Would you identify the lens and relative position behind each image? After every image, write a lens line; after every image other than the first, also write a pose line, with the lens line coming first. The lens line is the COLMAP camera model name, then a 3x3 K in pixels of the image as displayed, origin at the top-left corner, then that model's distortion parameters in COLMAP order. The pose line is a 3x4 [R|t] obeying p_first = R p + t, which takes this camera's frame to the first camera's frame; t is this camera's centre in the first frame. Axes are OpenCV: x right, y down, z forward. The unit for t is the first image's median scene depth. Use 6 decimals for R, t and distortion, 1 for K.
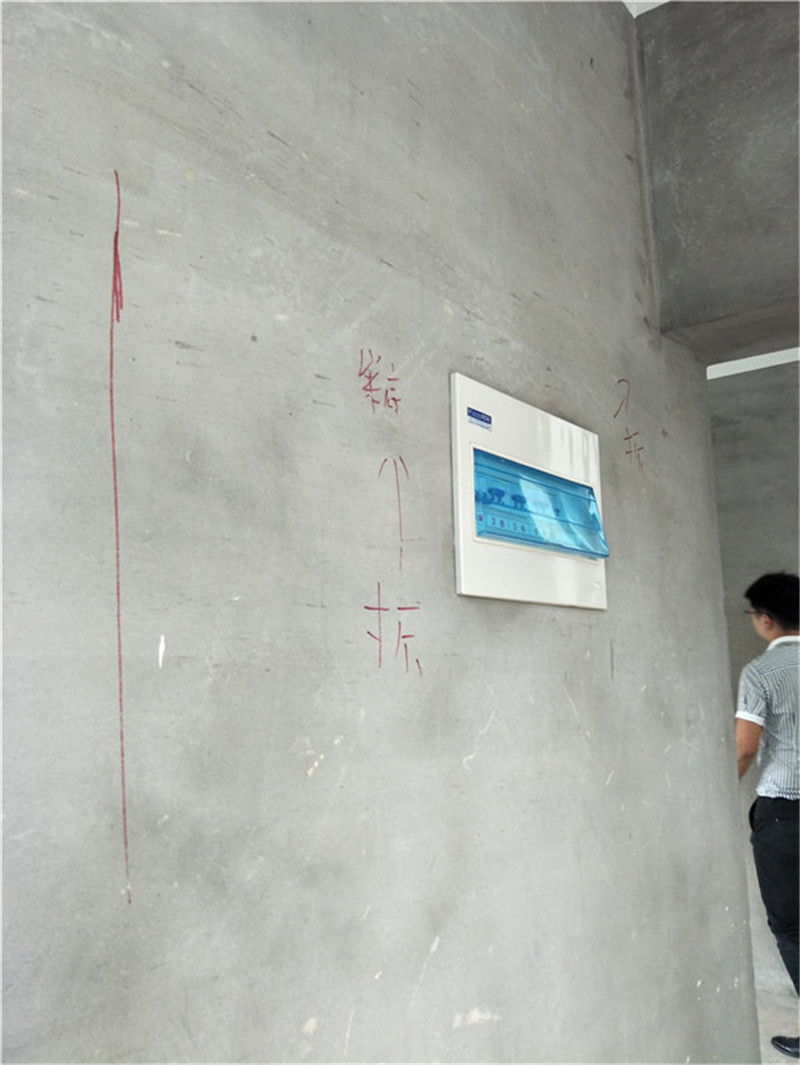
lens RADIAL K [[871.6, 0, 401.5], [0, 871.6, 538.0], [0, 0, 1]] dist [0.019256, -0.055916]
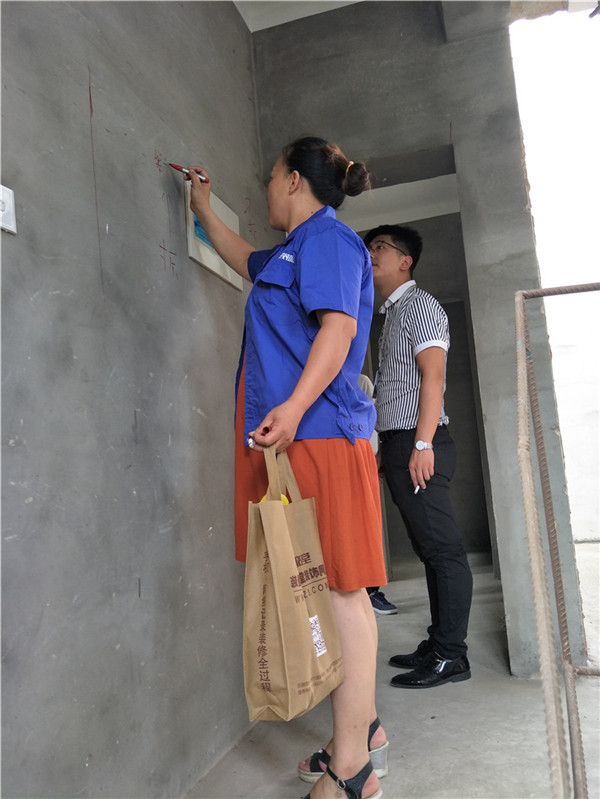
lens RADIAL K [[653.9, 0, 301.8], [0, 653.9, 397.2], [0, 0, 1]] dist [0.019256, -0.055916]
pose [[0.937599, -0.003839, 0.347698, -0.192235], [0.002187, 0.999984, 0.005144, 0.307755], [-0.347712, -0.004063, 0.937593, -0.590965]]
